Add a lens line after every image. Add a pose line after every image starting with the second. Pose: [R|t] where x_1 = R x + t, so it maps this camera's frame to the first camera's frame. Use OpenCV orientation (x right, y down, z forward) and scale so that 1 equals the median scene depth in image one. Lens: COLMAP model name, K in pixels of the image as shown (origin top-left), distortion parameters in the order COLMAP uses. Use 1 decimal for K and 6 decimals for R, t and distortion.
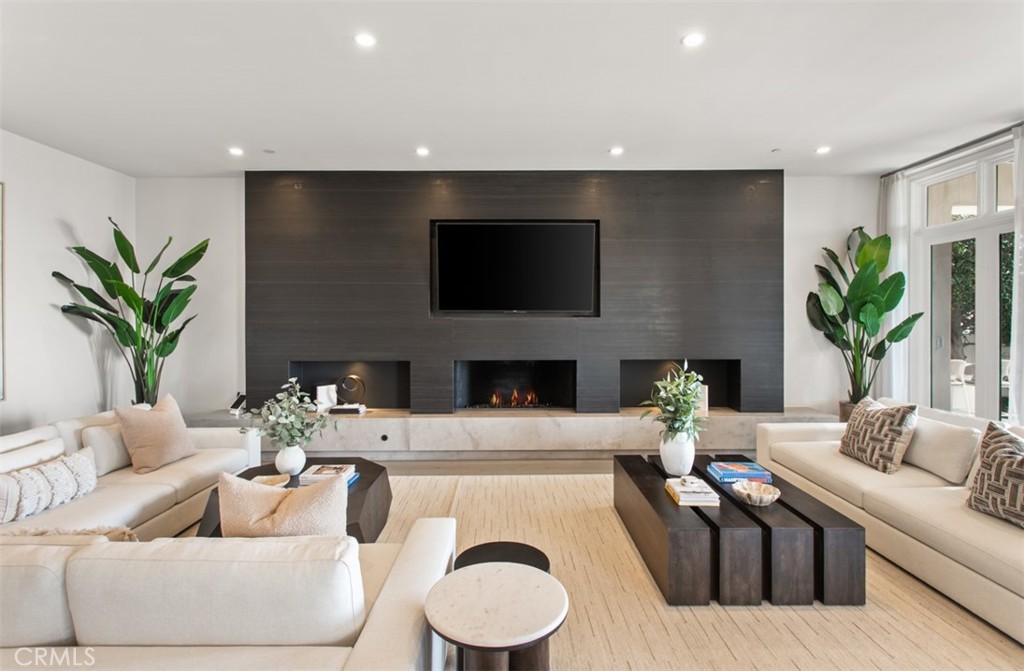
lens RADIAL K [[501.9, 0, 511.1], [0, 501.9, 317.4], [0, 0, 1]] dist [-0.018423, -0.000102]
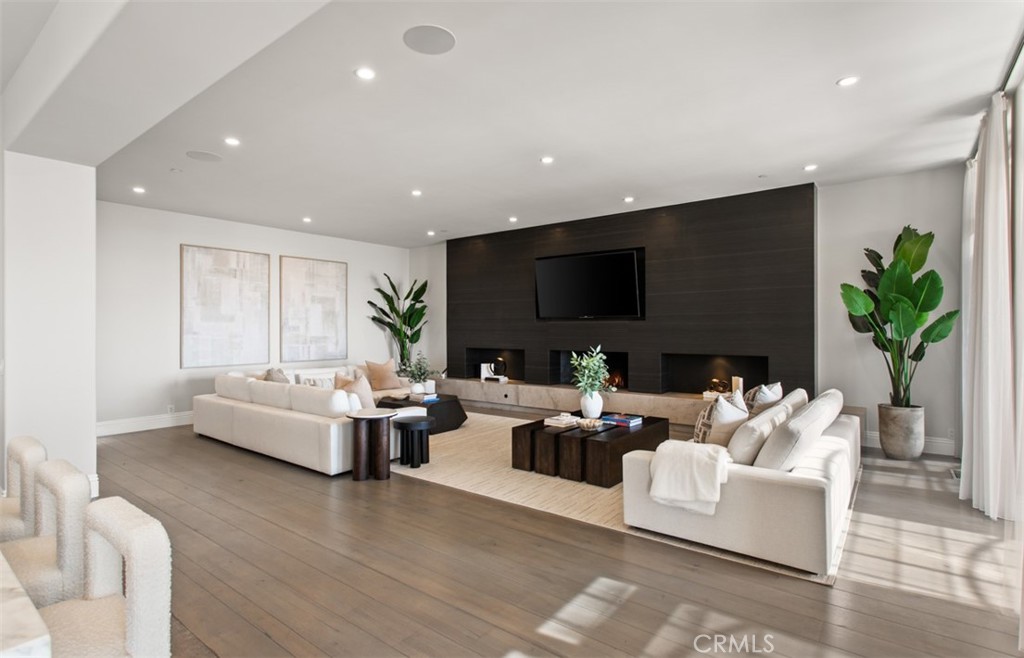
lens RADIAL K [[500.3, 0, 514.6], [0, 500.3, 322.8], [0, 0, 1]] dist [-0.013328, 0.000492]
pose [[0.790853, -0.007084, -0.611965, 0.750779], [0.001654, 0.999954, -0.009438, 0.018427], [0.612004, 0.006452, 0.790828, -0.261044]]
